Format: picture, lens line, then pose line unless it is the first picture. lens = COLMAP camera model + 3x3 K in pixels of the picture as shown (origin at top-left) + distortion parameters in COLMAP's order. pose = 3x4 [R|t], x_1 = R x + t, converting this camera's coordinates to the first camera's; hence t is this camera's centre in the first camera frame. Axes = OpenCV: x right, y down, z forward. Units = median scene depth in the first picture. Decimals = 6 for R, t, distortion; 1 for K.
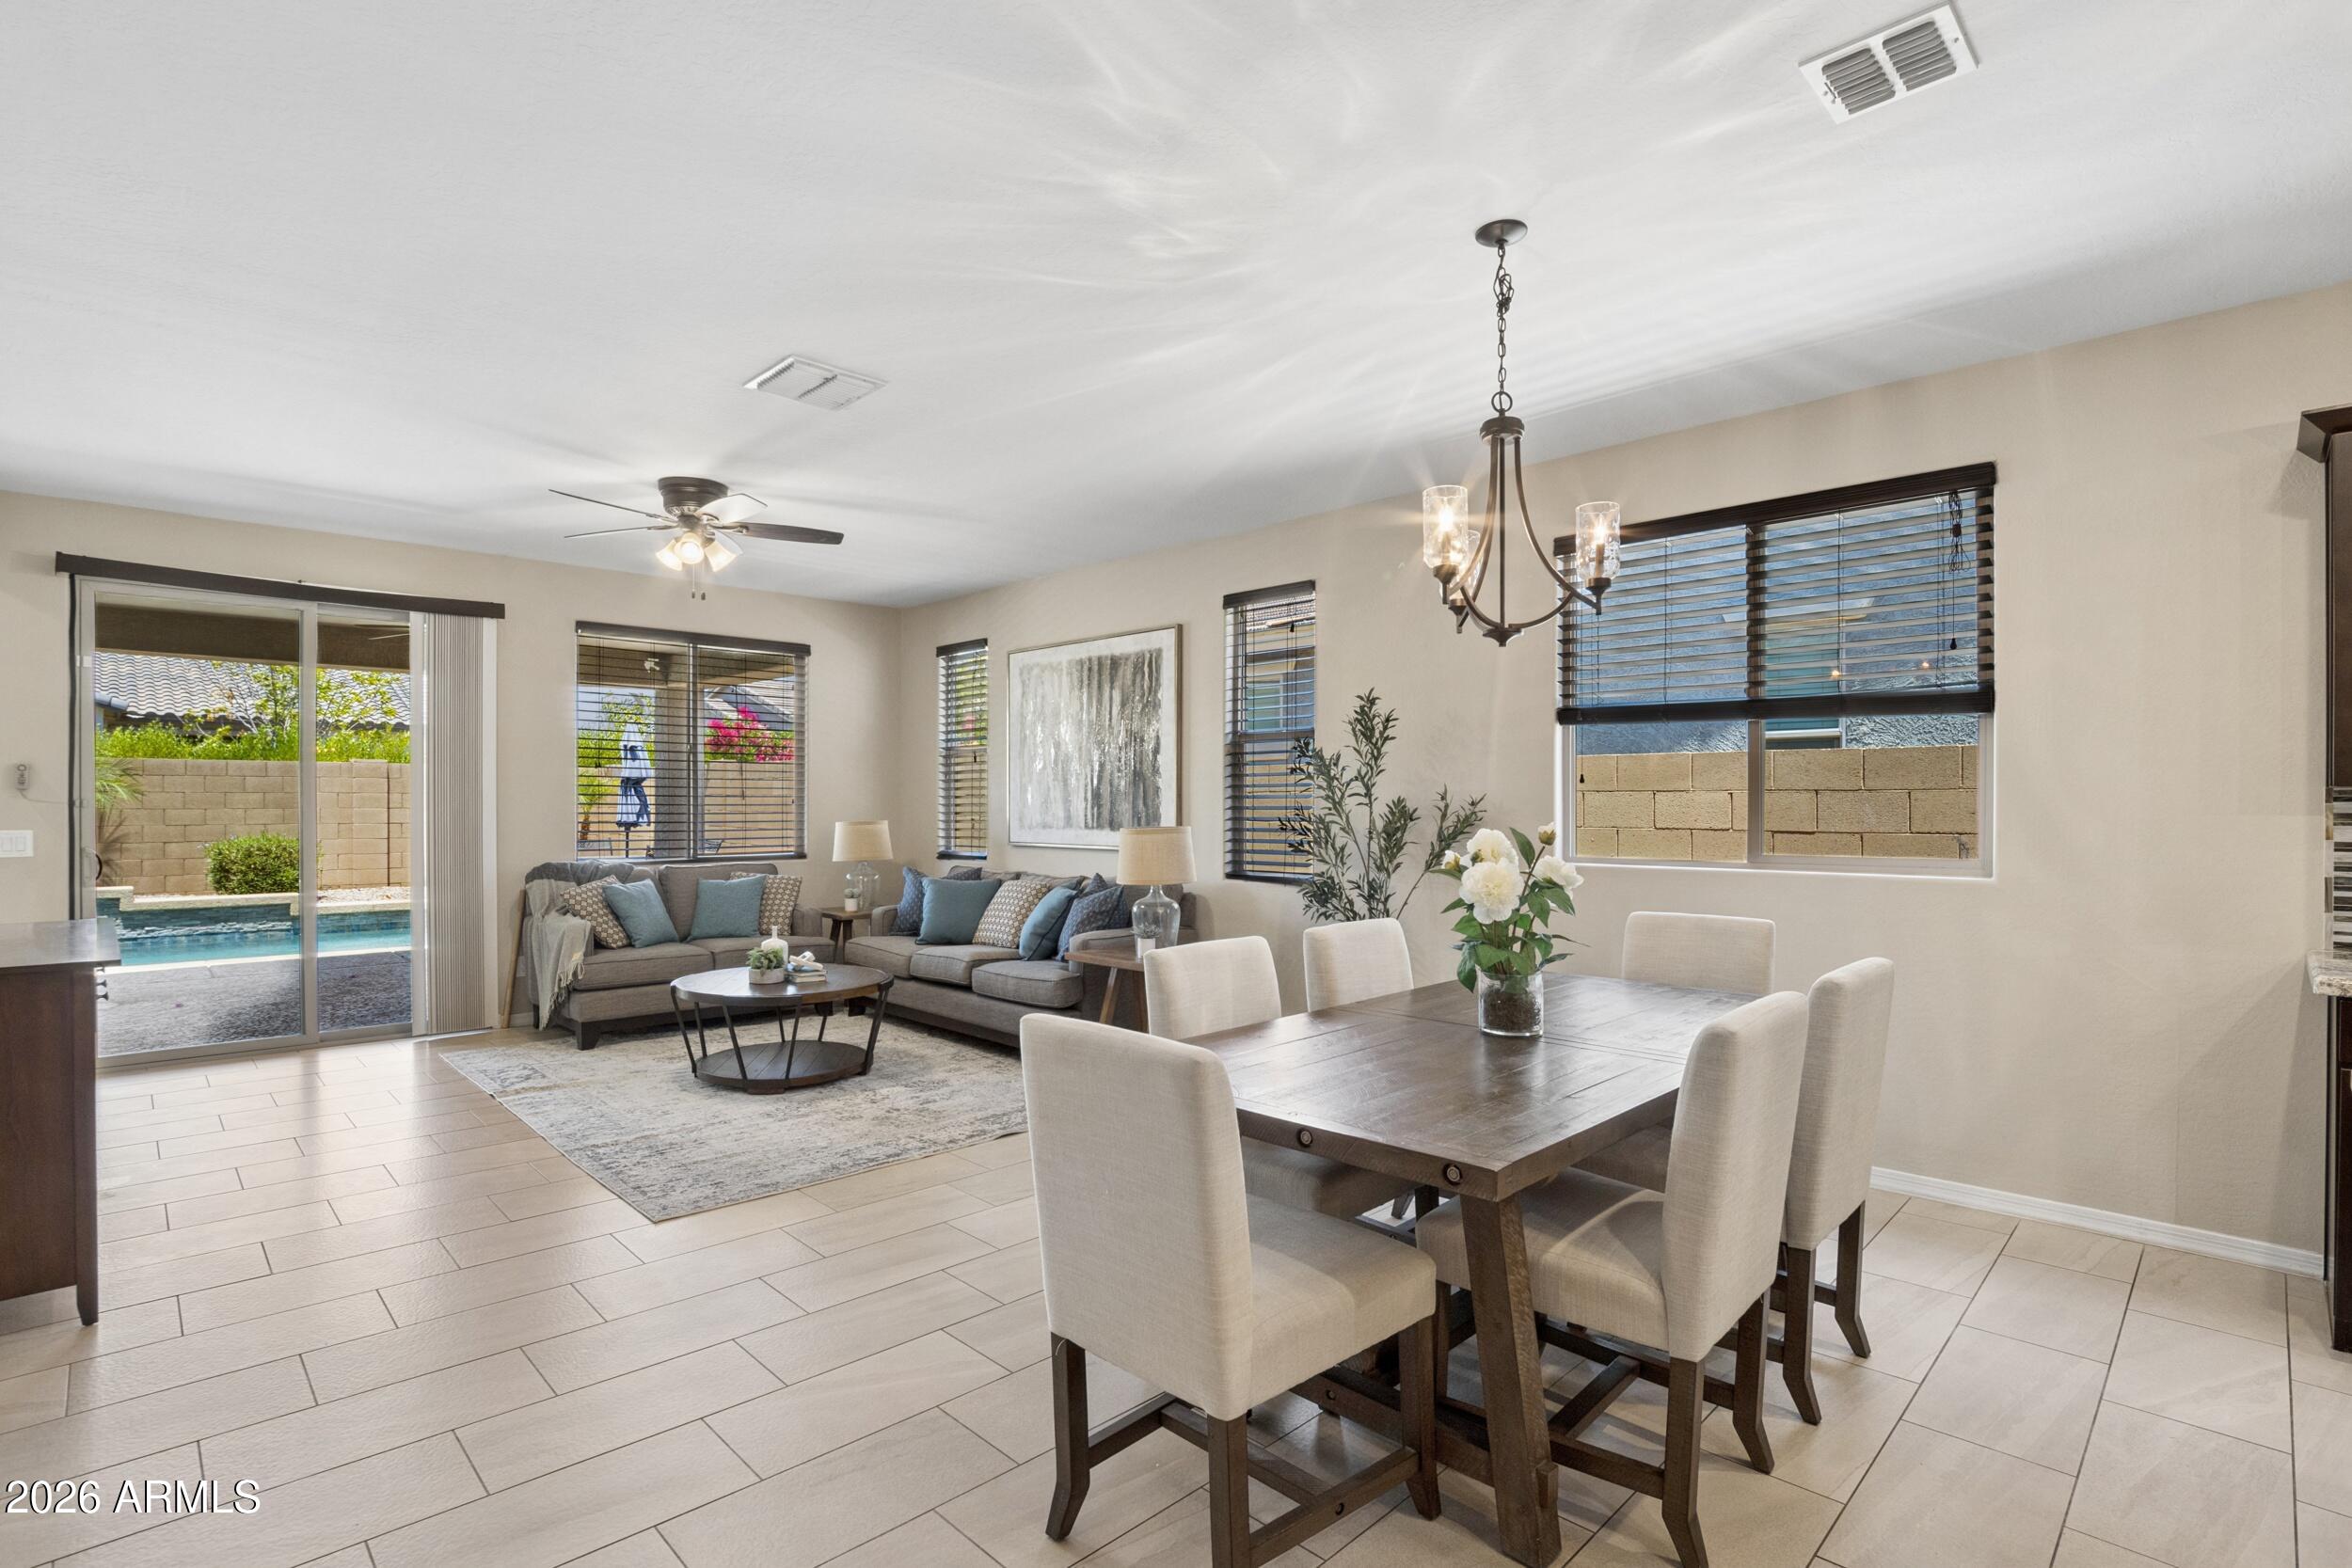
lens RADIAL K [[1108.9, 0, 1164.4], [0, 1108.9, 808.0], [0, 0, 1]] dist [-0.040871, 0.008926]
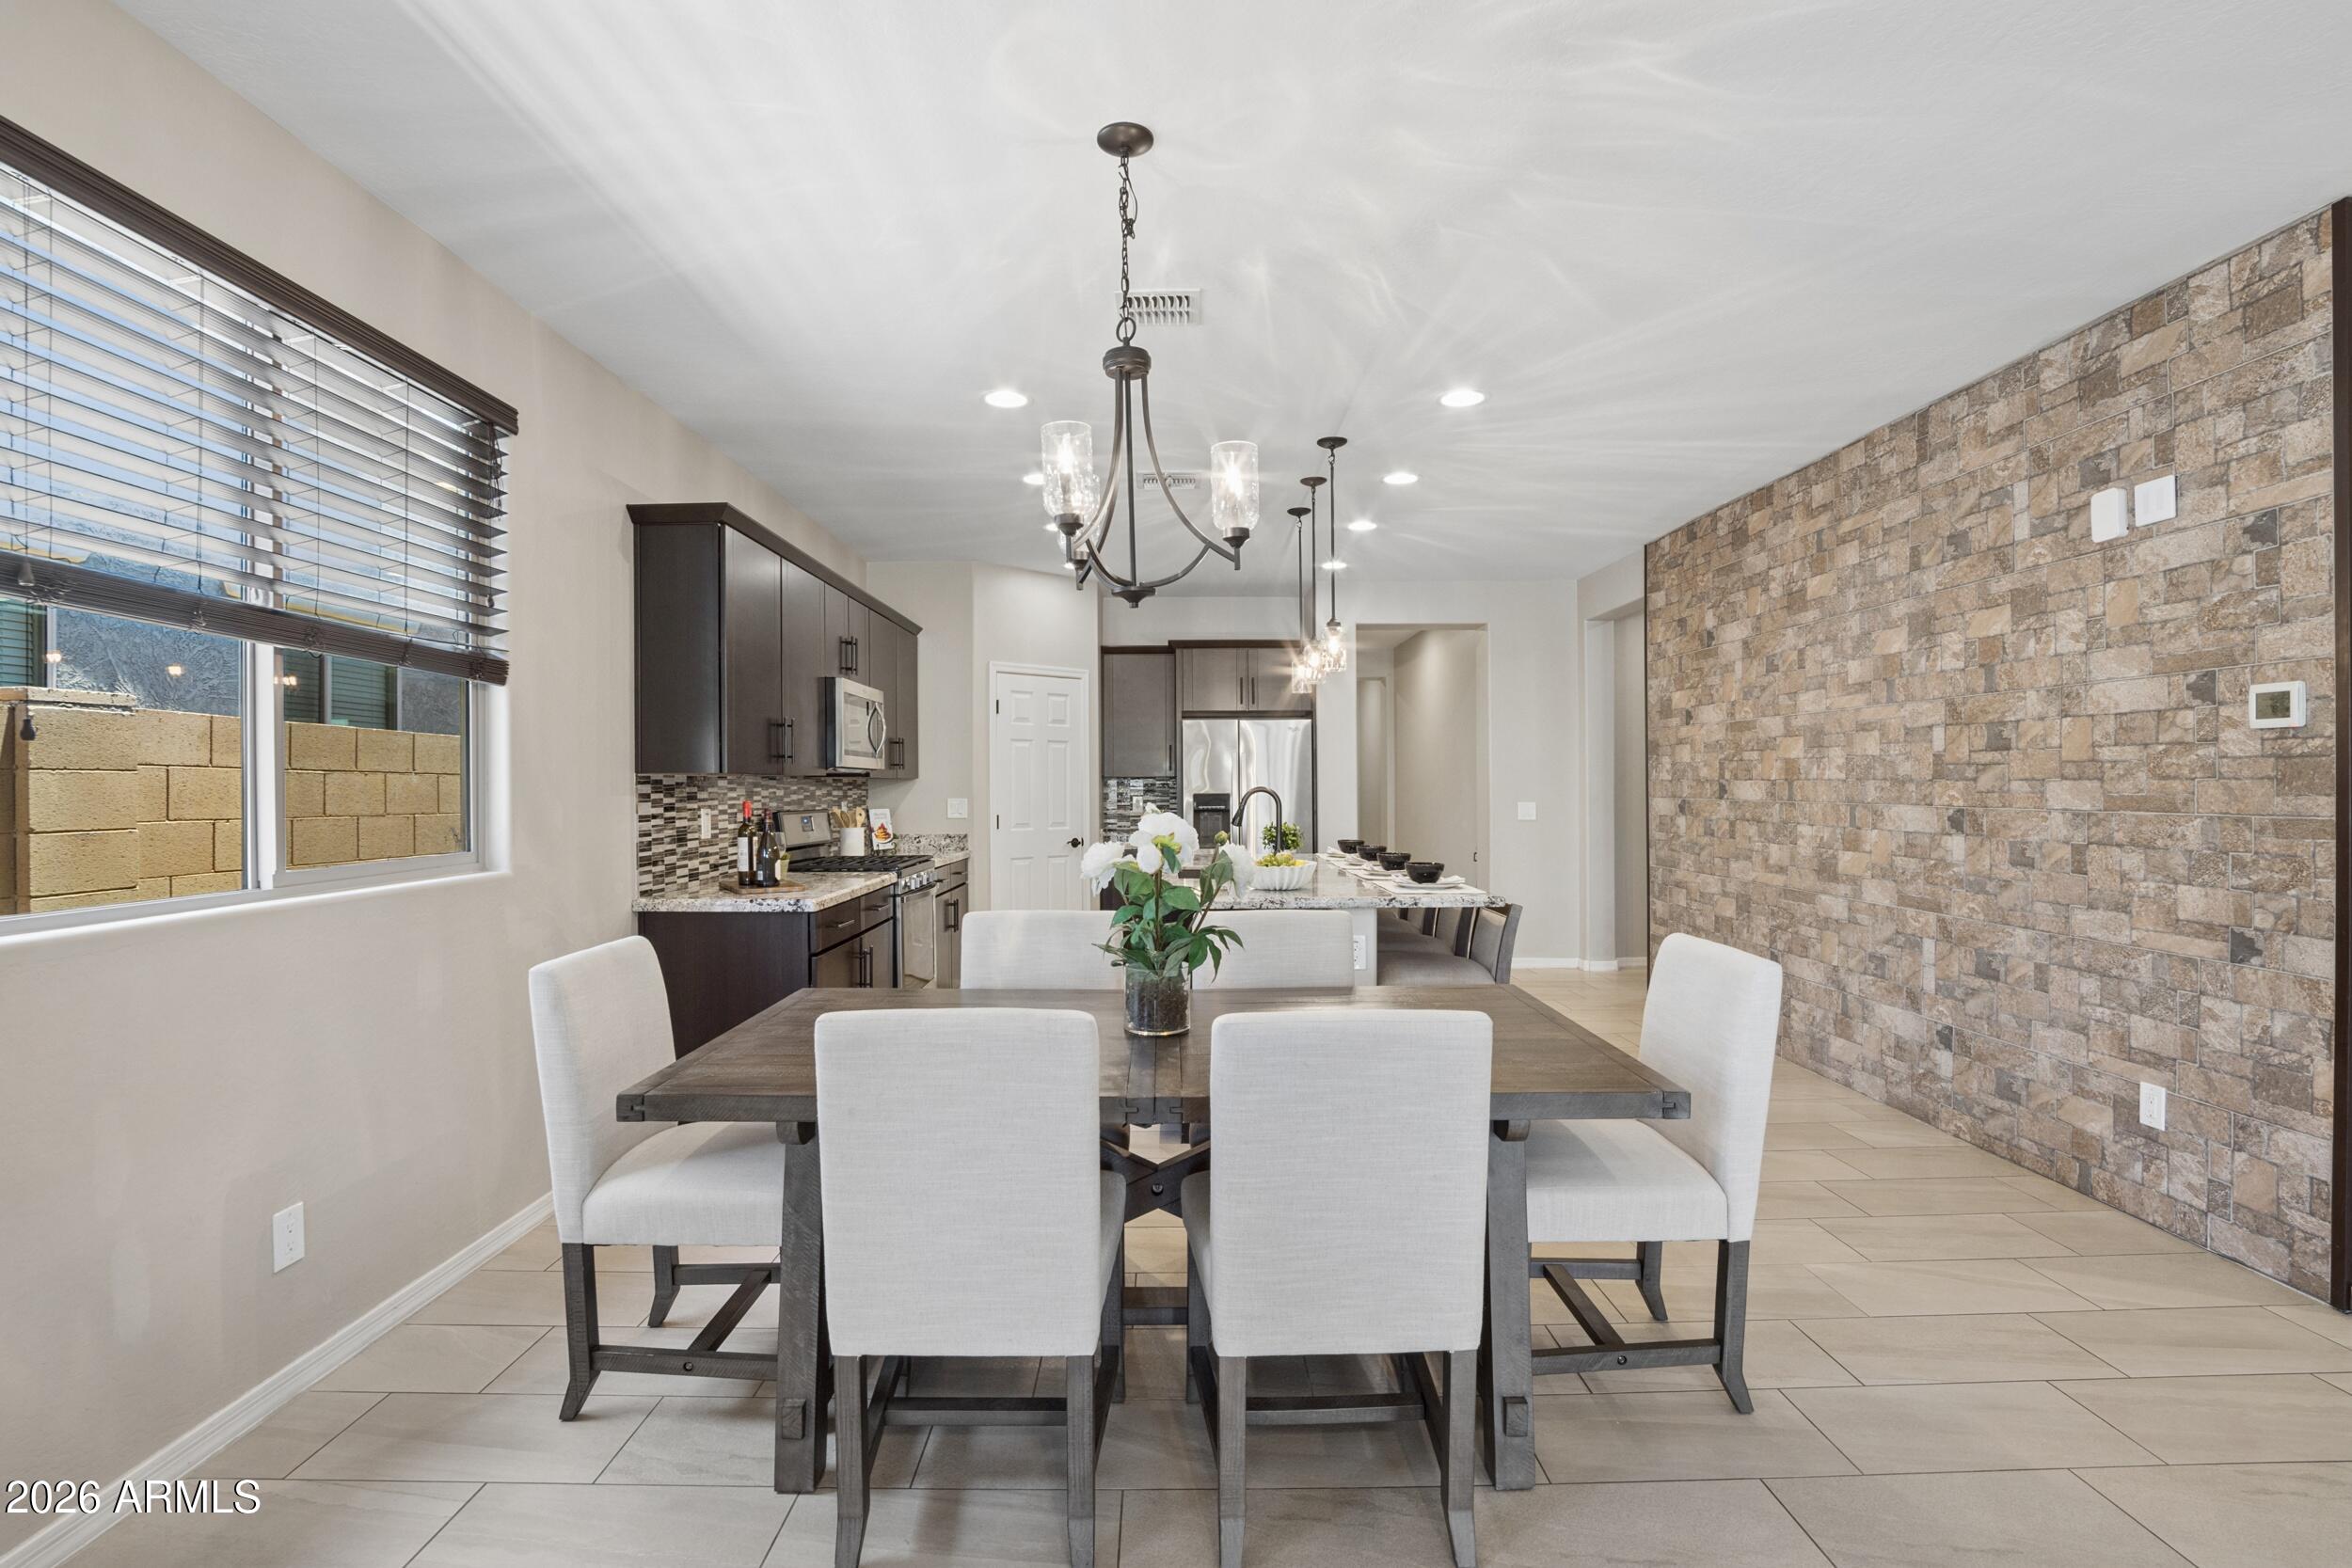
lens RADIAL K [[1108.9, 0, 1190.5], [0, 1108.9, 785.2], [0, 0, 1]] dist [-0.040871, 0.008926]
pose [[-0.731188, 0.001155, 0.682175, -0.169730], [0.006704, 0.999962, 0.005493, -0.004069], [-0.682143, 0.008589, -0.731168, 0.818234]]
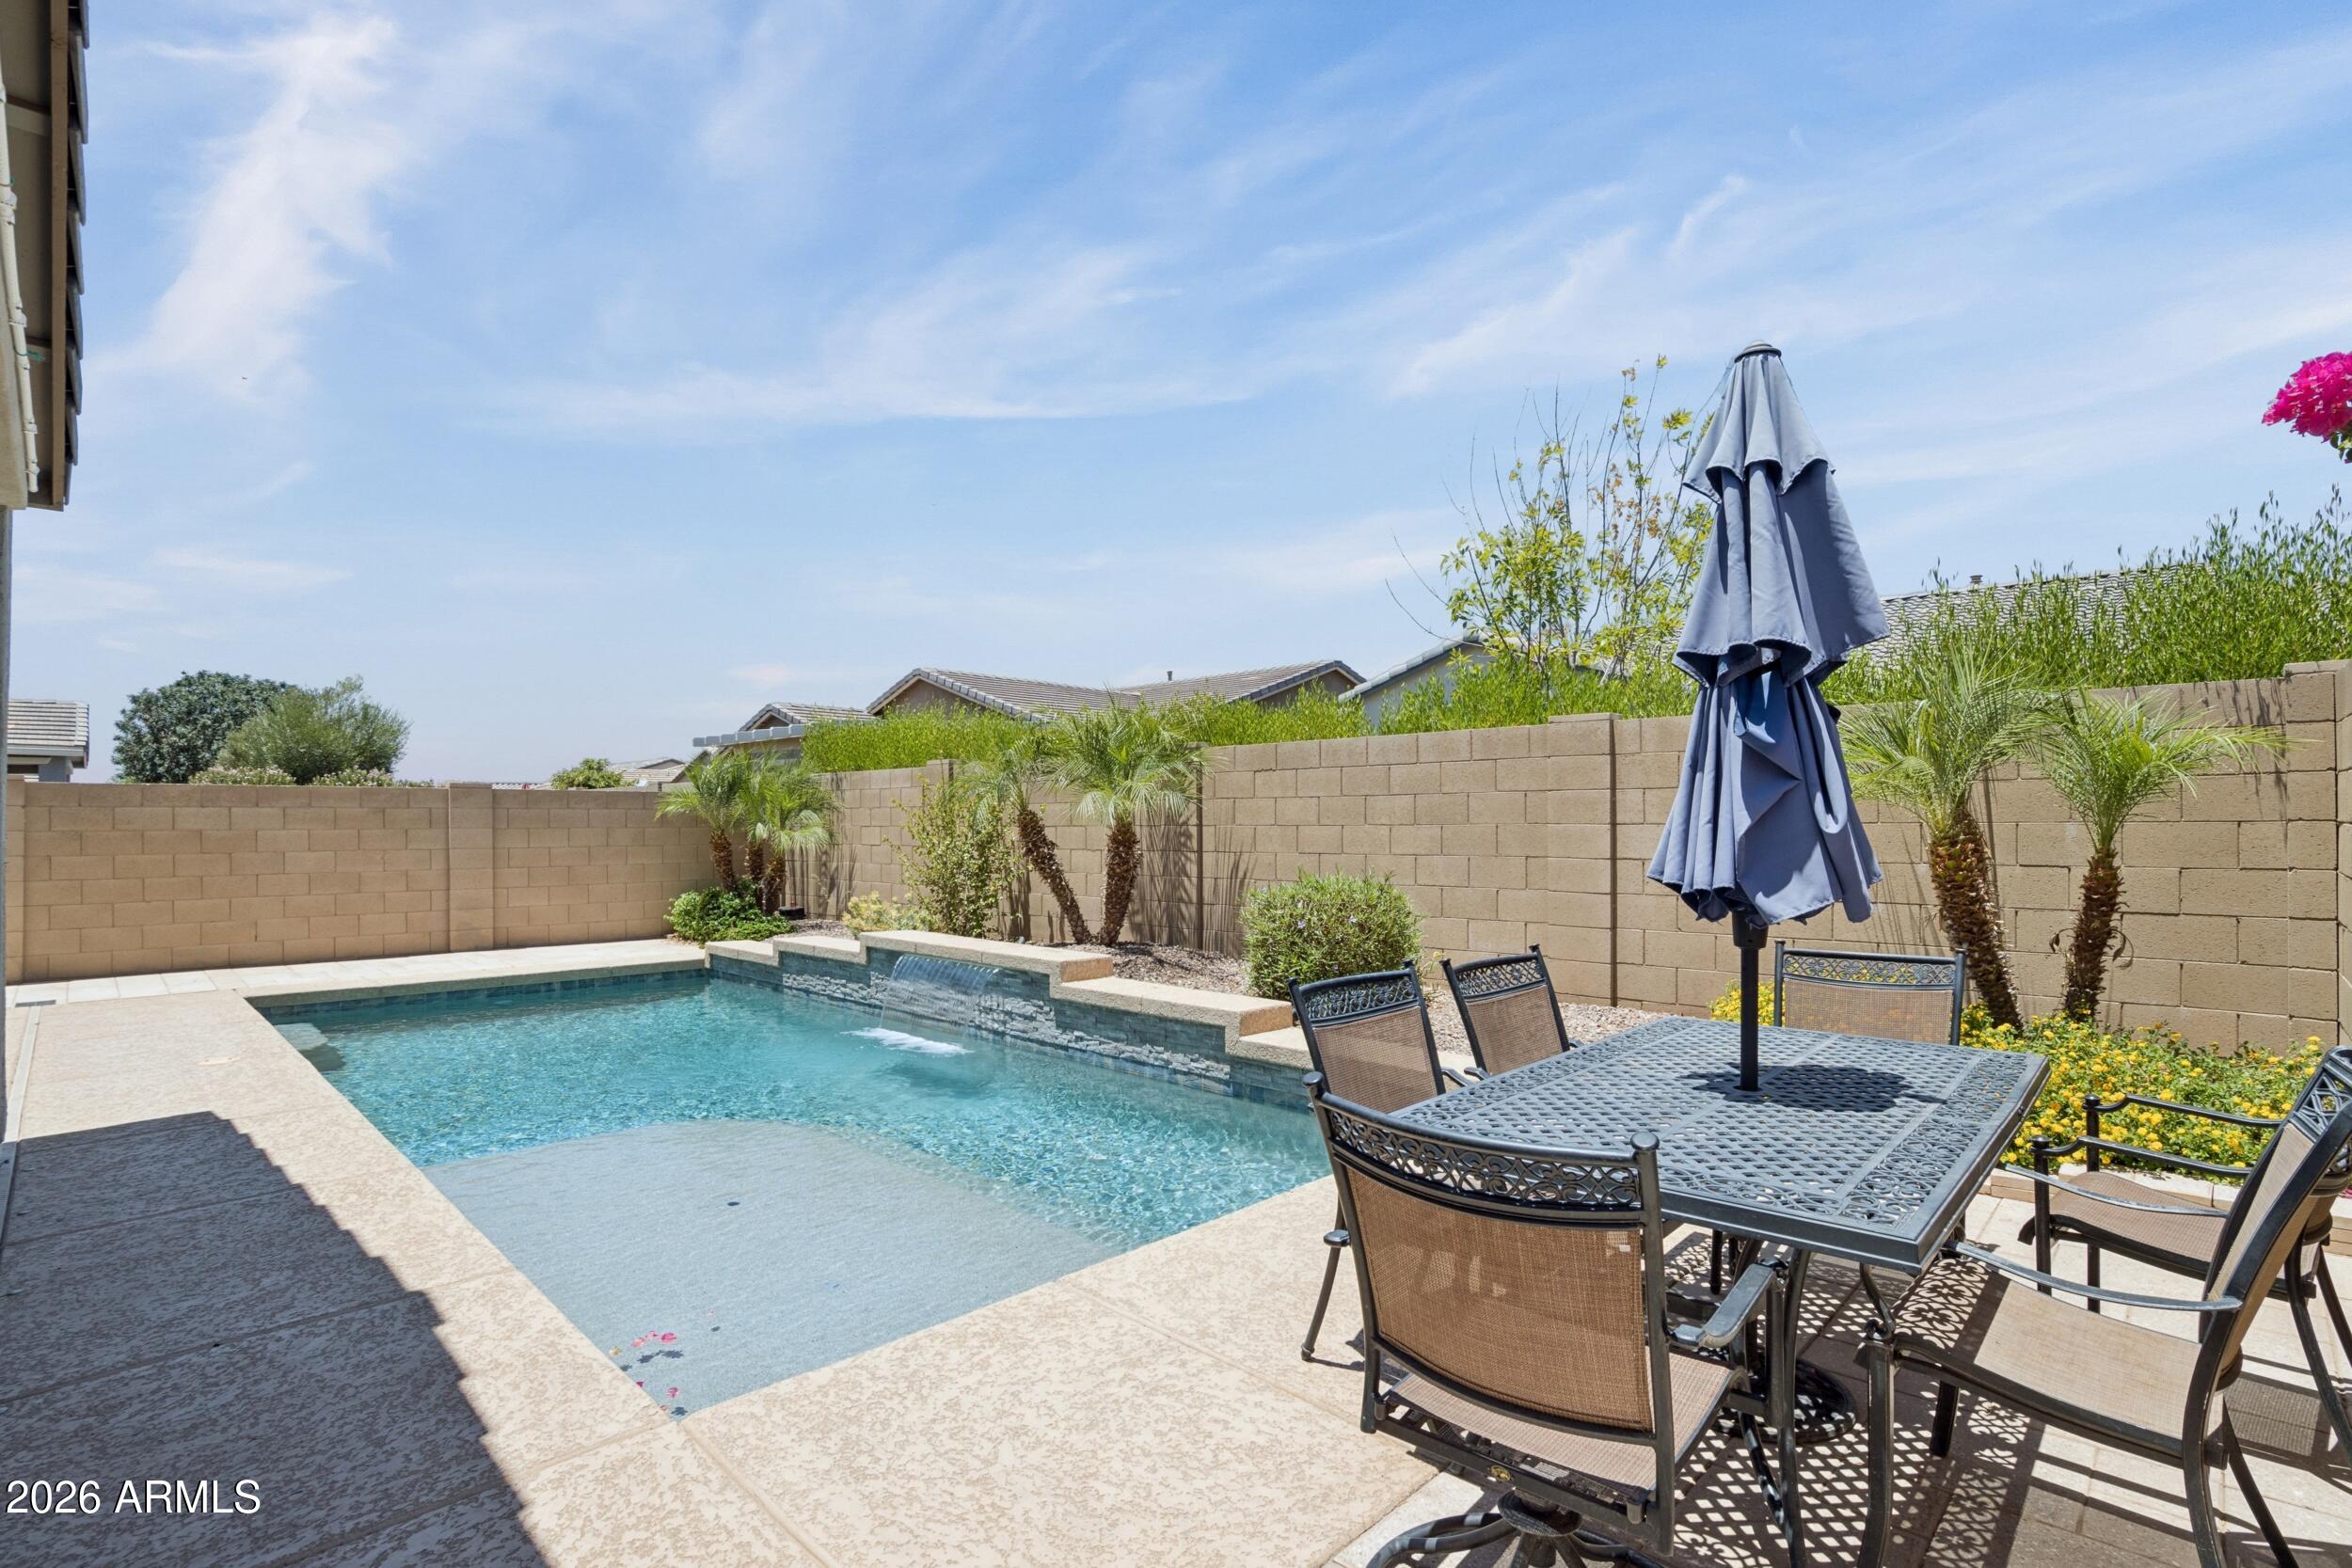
lens RADIAL K [[1114.7, 0, 1217.7], [0, 1114.7, 834.7], [0, 0, 1]] dist [-0.038776, 0.004589]
pose [[0.032751, 0.008799, -0.999425, -0.776525], [-0.005989, 0.999945, 0.008607, 0.003192], [0.999446, 0.005703, 0.032801, 2.312868]]
